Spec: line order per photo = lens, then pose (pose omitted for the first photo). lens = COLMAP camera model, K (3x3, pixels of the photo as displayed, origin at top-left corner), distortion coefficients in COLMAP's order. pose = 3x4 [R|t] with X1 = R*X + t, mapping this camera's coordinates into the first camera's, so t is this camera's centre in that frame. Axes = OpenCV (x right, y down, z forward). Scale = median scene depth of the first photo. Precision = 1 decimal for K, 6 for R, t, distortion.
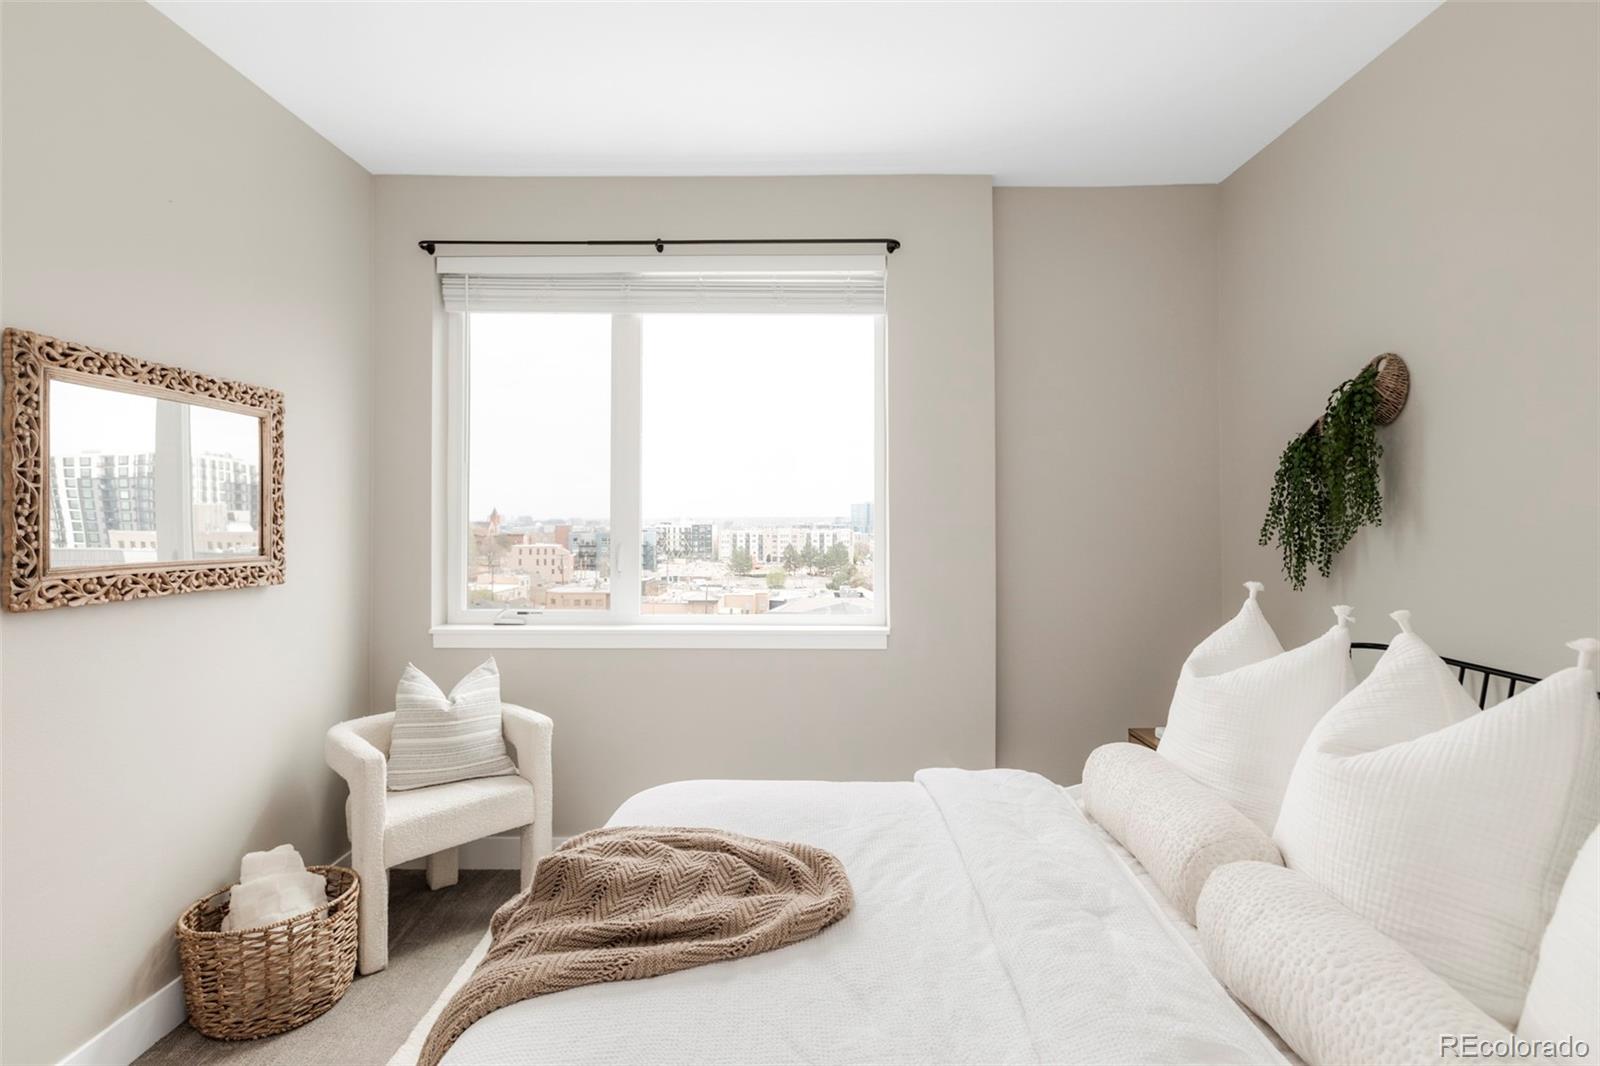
lens RADIAL K [[838.0, 0, 802.9], [0, 838.0, 517.1], [0, 0, 1]] dist [-0.005275, -0.001215]
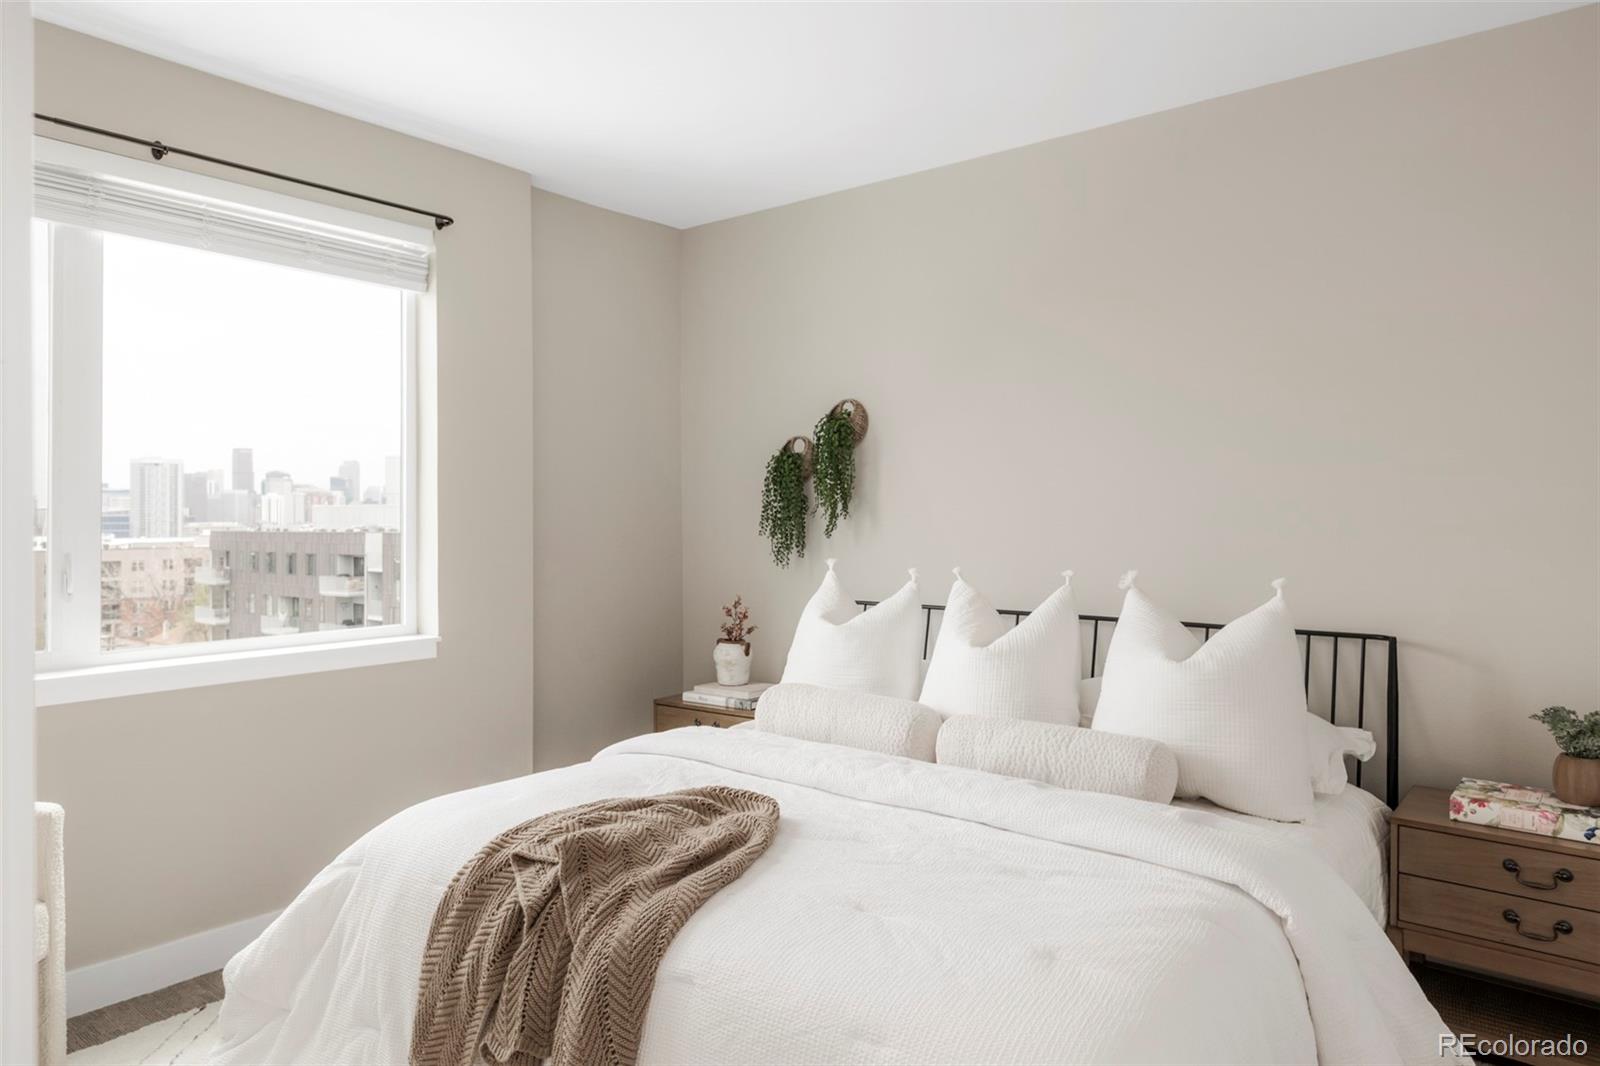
lens RADIAL K [[1001.3, 0, 806.9], [0, 1001.3, 527.6], [0, 0, 1]] dist [0.005139, -0.011834]
pose [[0.615472, -0.012264, 0.788063, -0.529519], [0.006090, 0.999923, 0.010805, 0.004416], [-0.788135, -0.001851, 0.615500, -0.001167]]
